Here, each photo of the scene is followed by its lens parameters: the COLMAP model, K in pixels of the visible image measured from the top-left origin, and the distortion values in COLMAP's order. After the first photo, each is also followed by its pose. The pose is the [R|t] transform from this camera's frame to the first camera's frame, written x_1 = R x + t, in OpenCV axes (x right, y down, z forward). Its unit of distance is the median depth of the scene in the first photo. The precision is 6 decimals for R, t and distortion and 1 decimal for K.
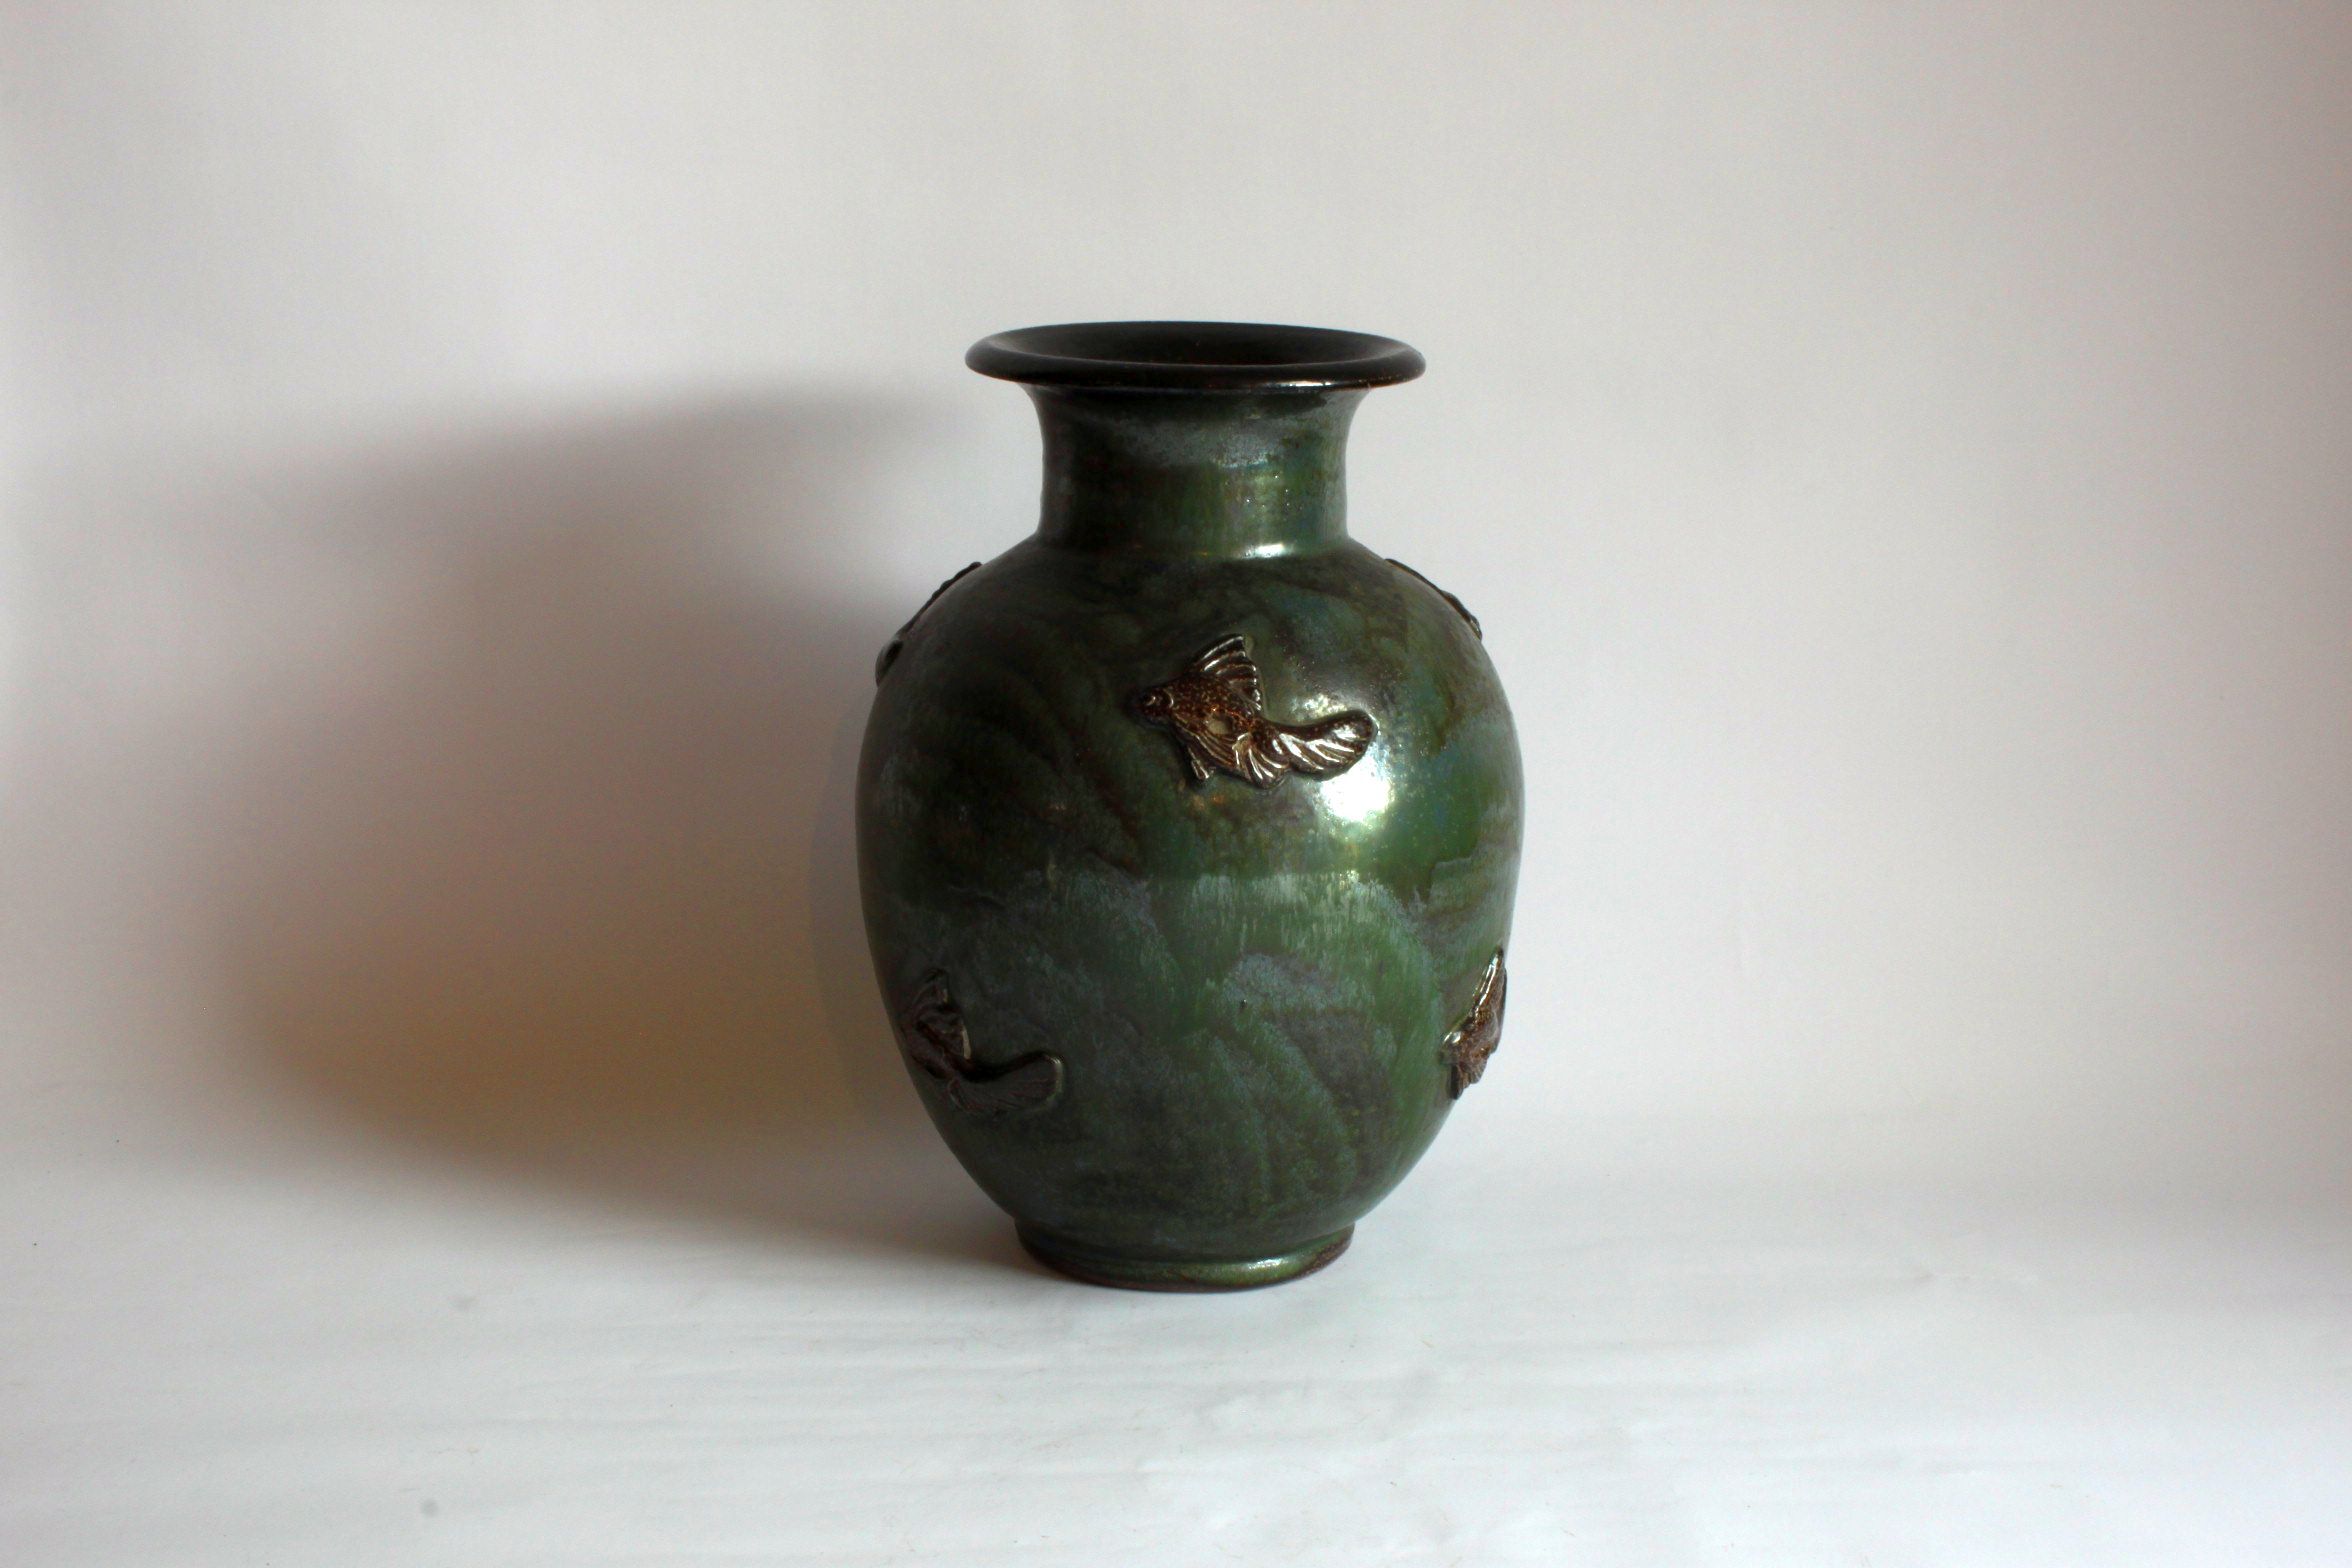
lens RADIAL K [[4175.6, 0, 1176.0], [0, 4175.6, 784.0], [0, 0, 1]] dist [-0.016210, 0.002638]
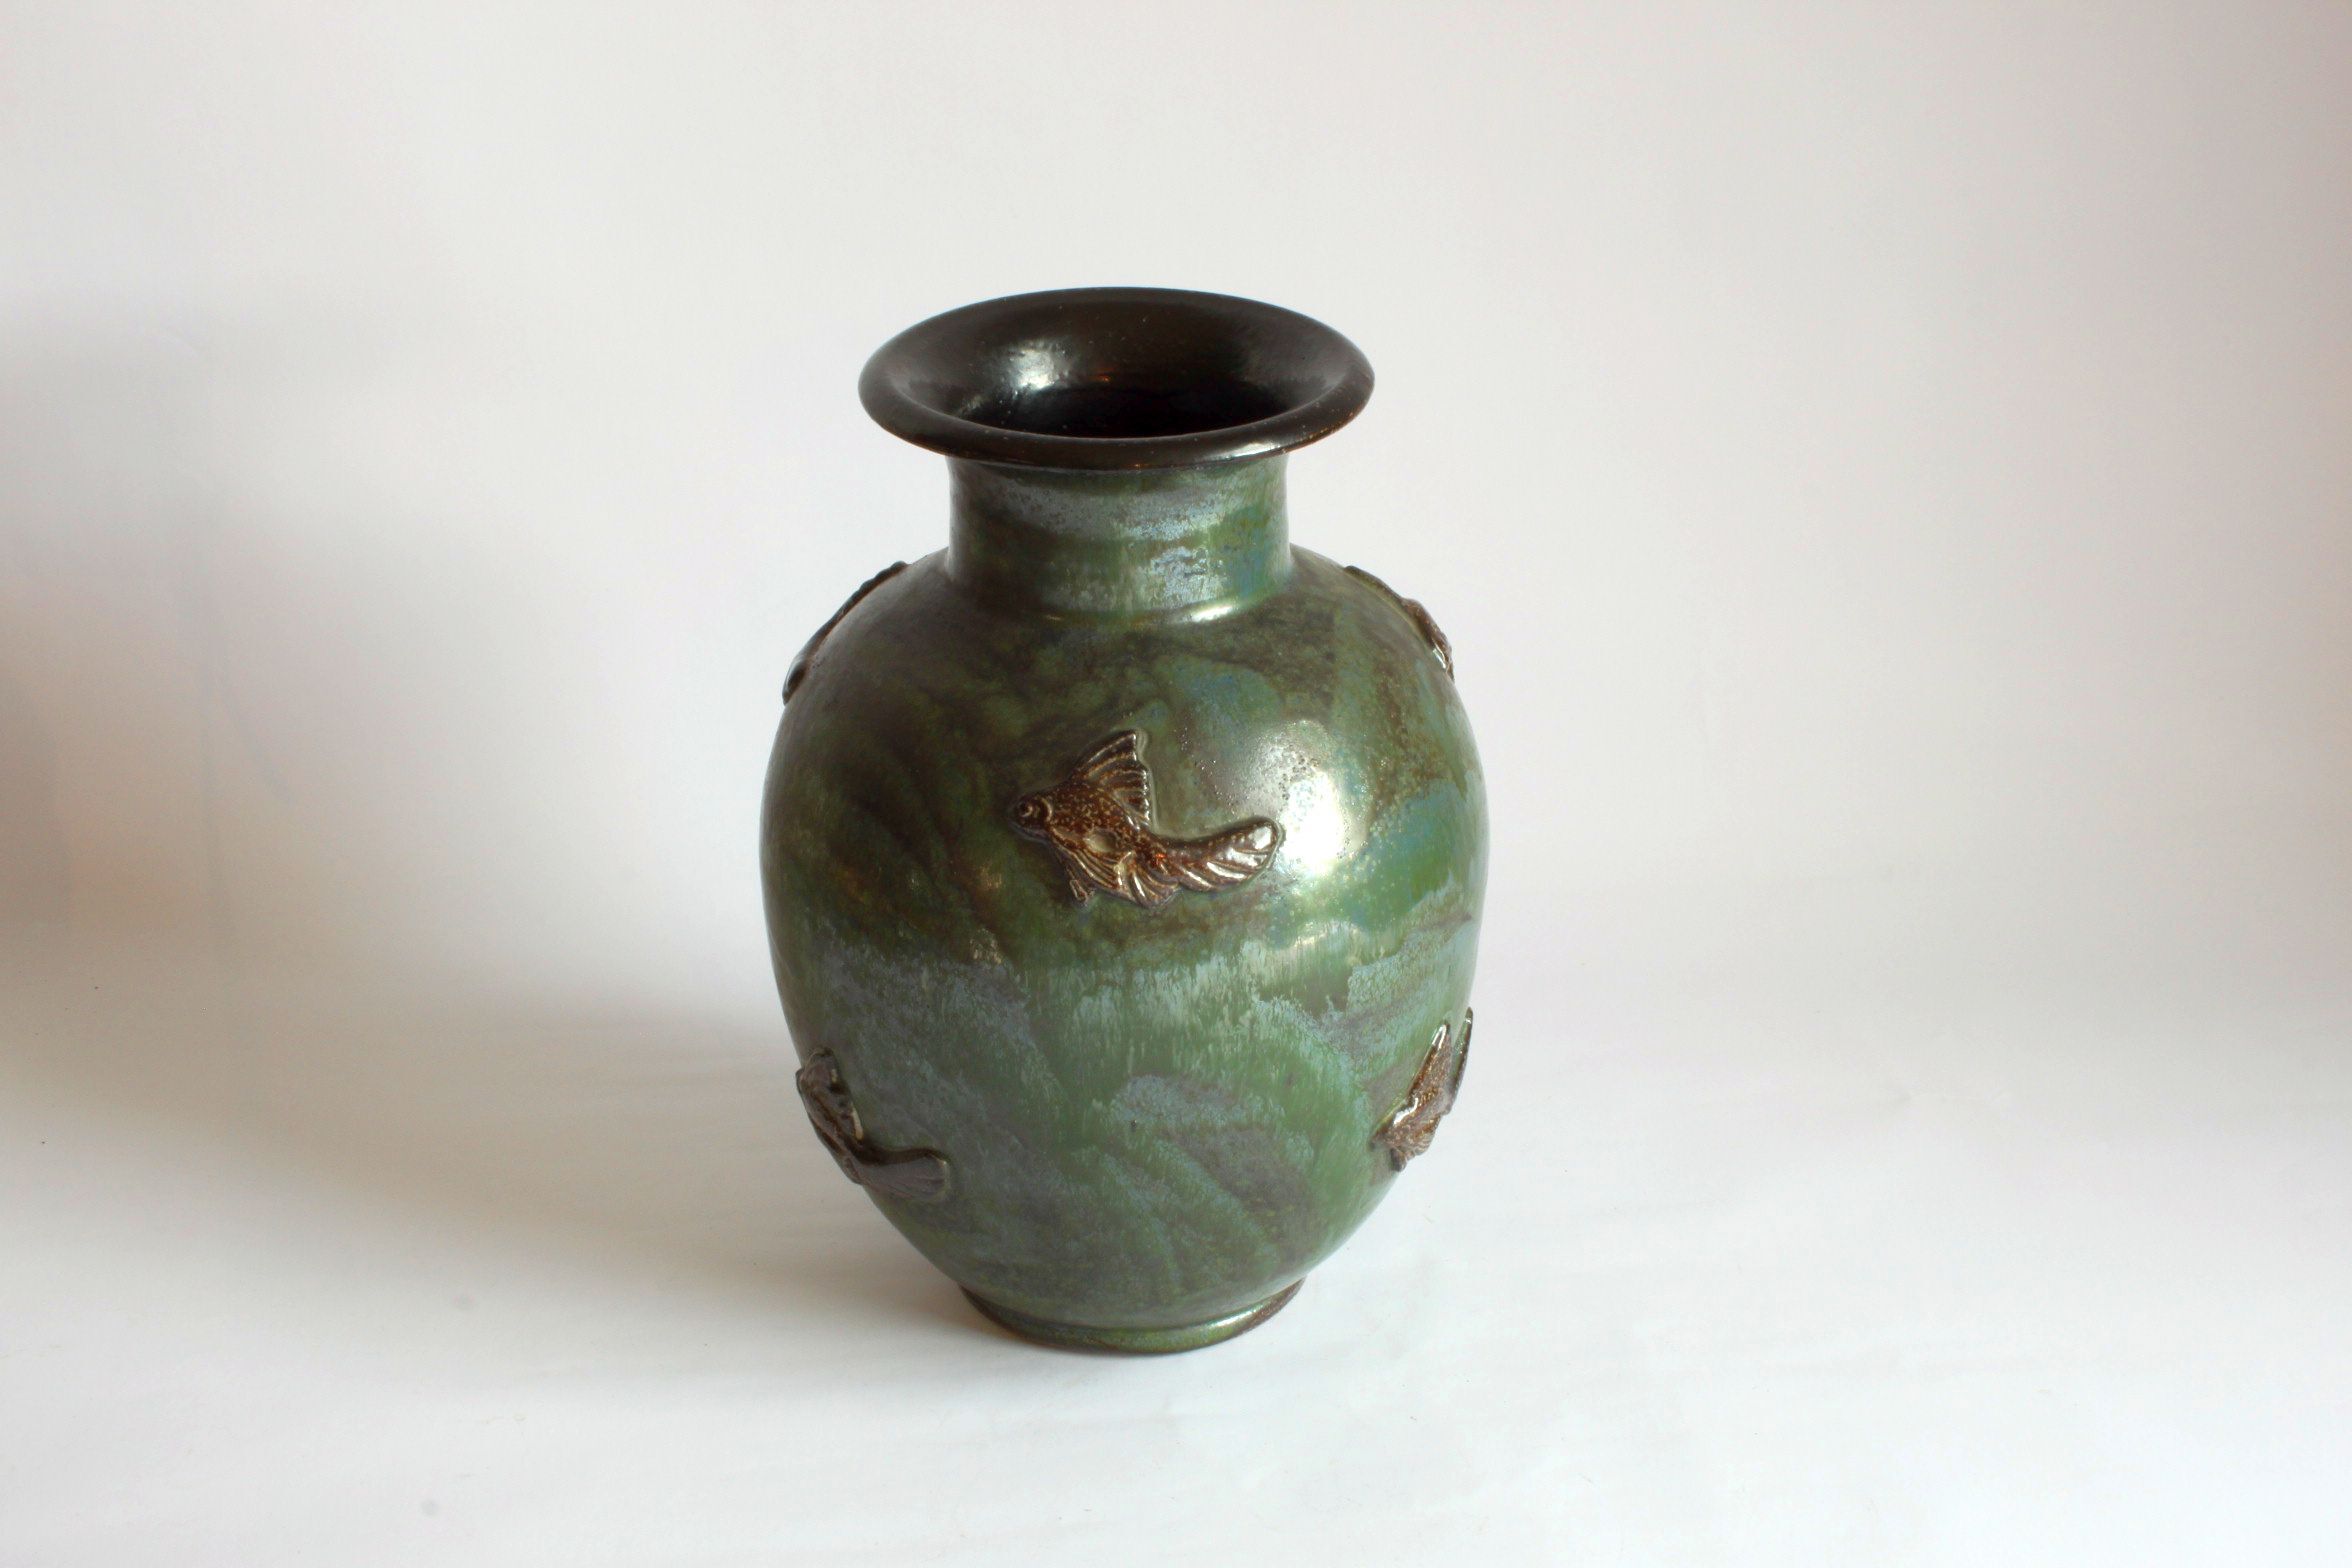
lens RADIAL K [[4233.0, 0, 1176.0], [0, 4233.0, 784.0], [0, 0, 1]] dist [-0.011858, -0.017077]
pose [[0.992300, 0.031737, -0.119718, 0.134546], [-0.005256, 0.976532, 0.215310, -0.221650], [0.123742, -0.213023, 0.969180, 0.108301]]
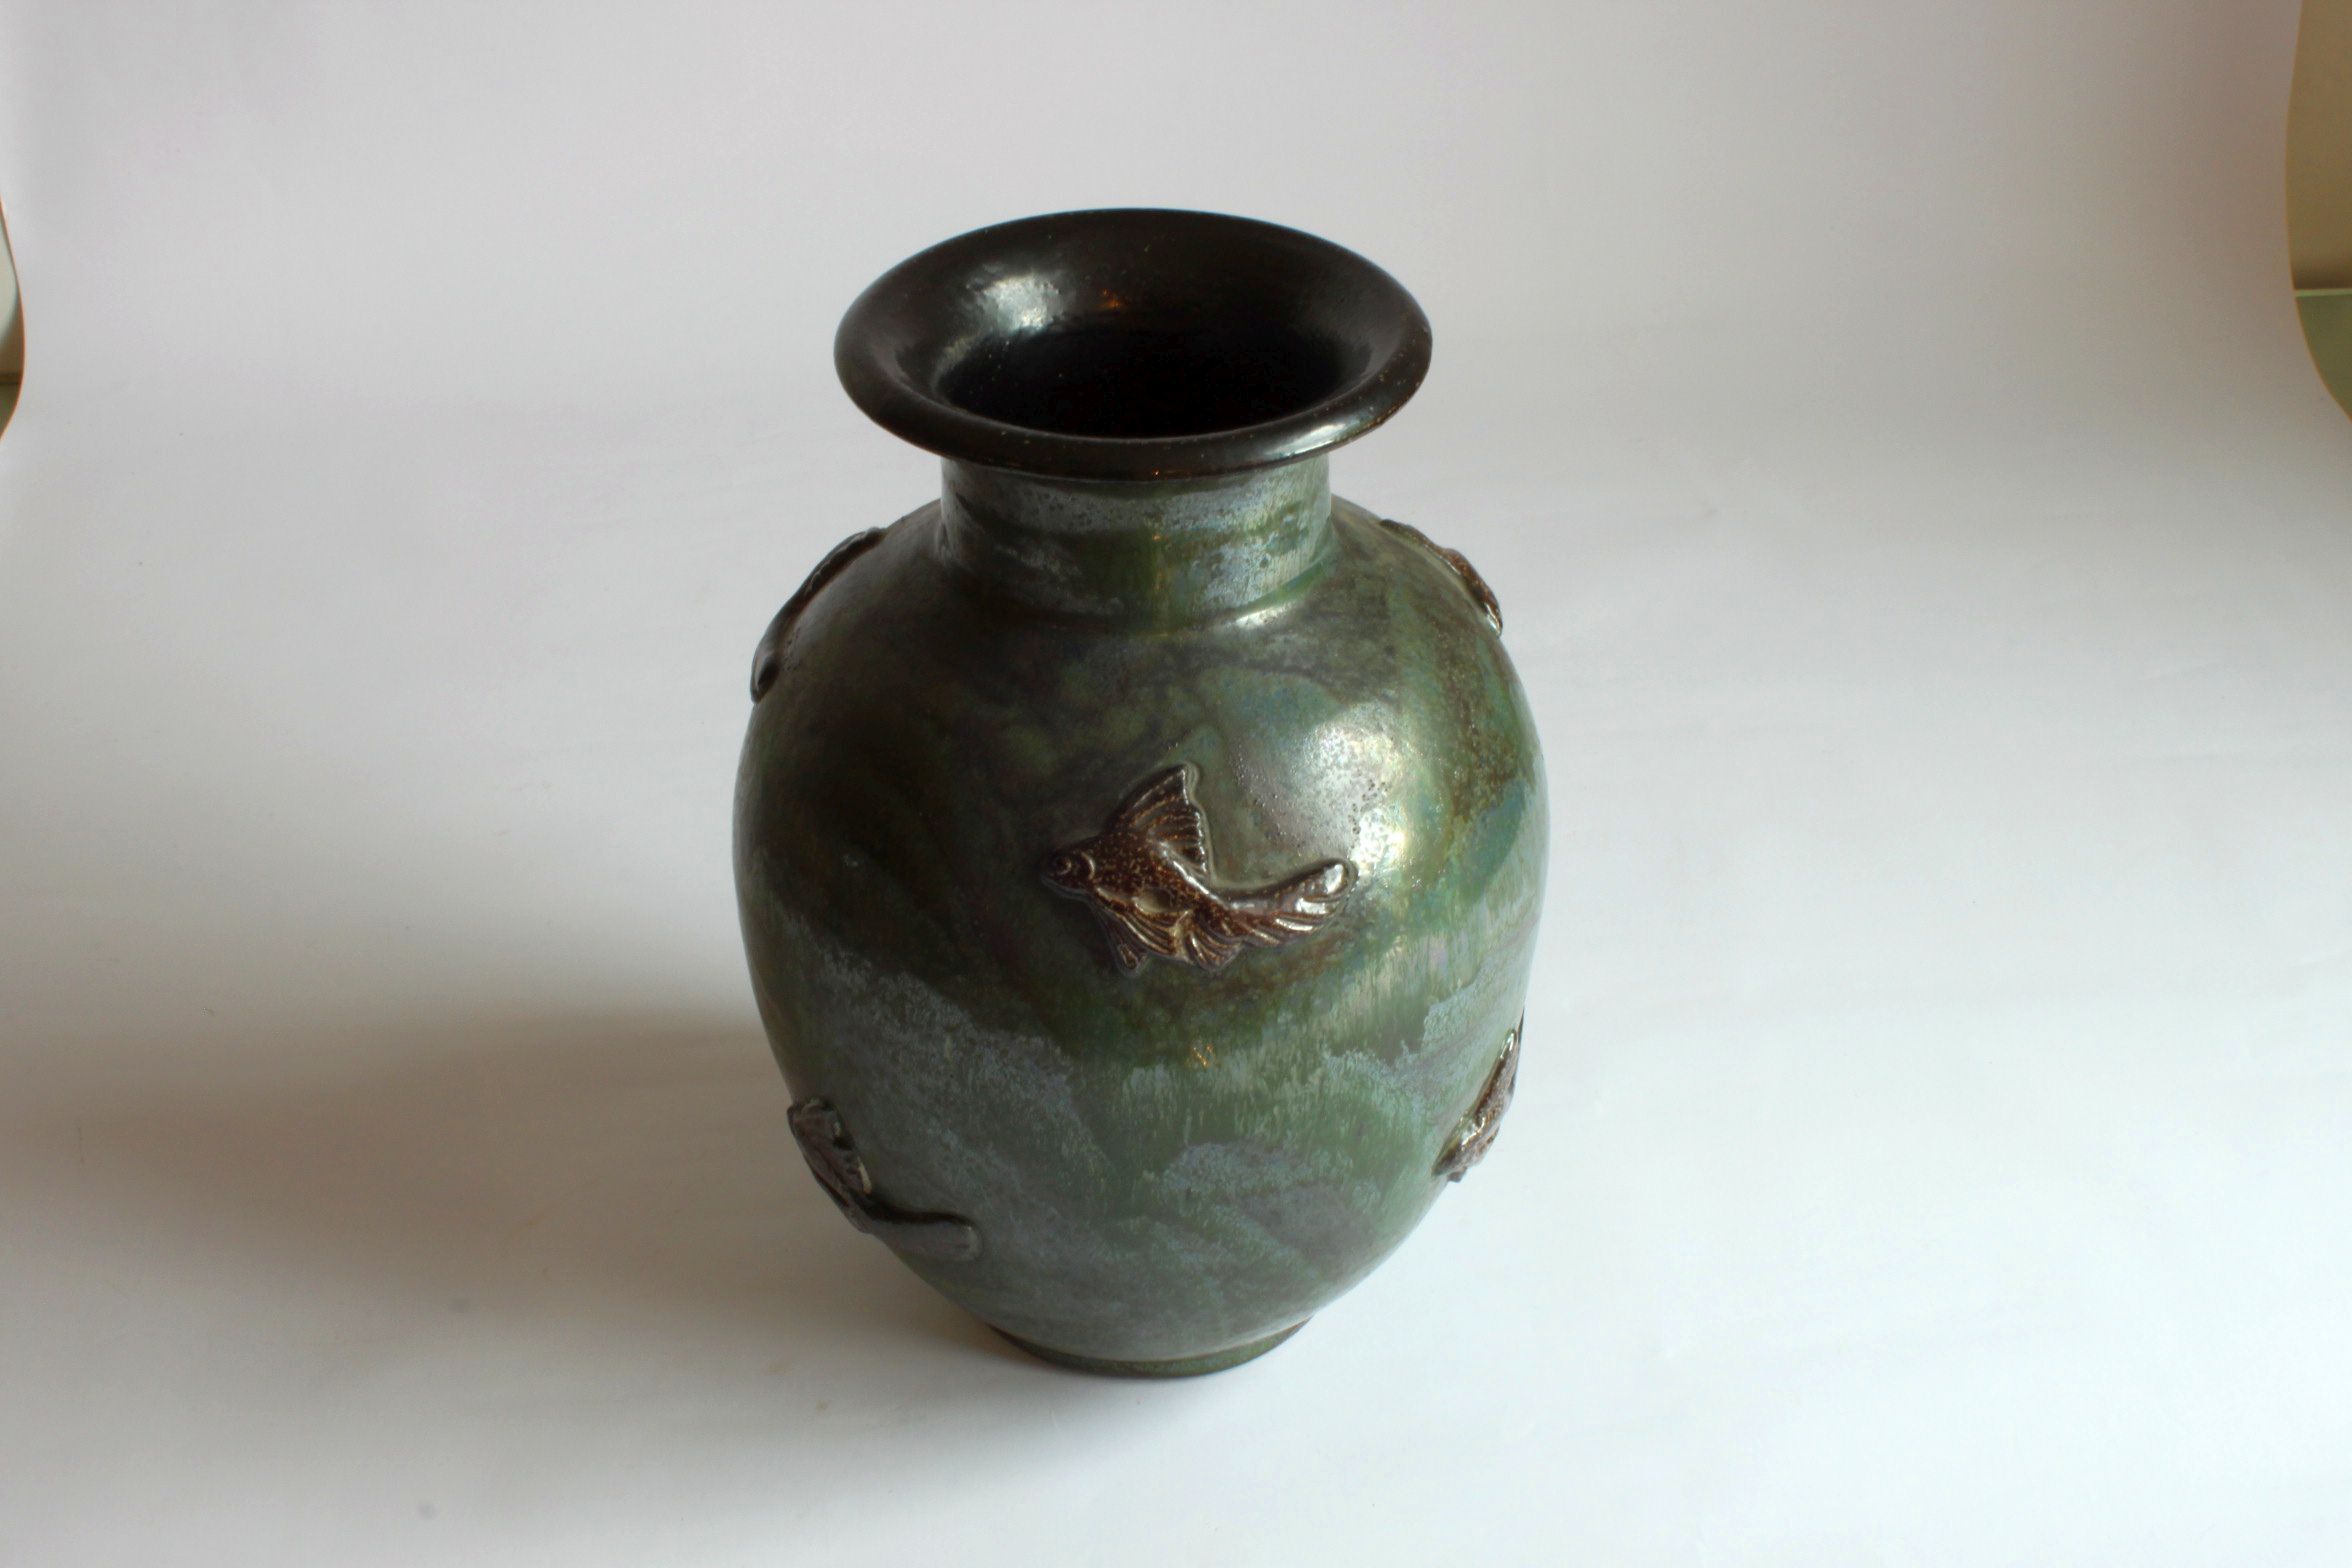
lens RADIAL K [[3641.7, 0, 1176.0], [0, 3641.7, 784.0], [0, 0, 1]] dist [-0.261588, -0.005374]
pose [[0.999132, 0.003452, -0.041512, 0.042573], [0.011290, 0.936816, 0.349640, -0.270615], [0.040096, -0.349805, 0.935964, 0.358795]]
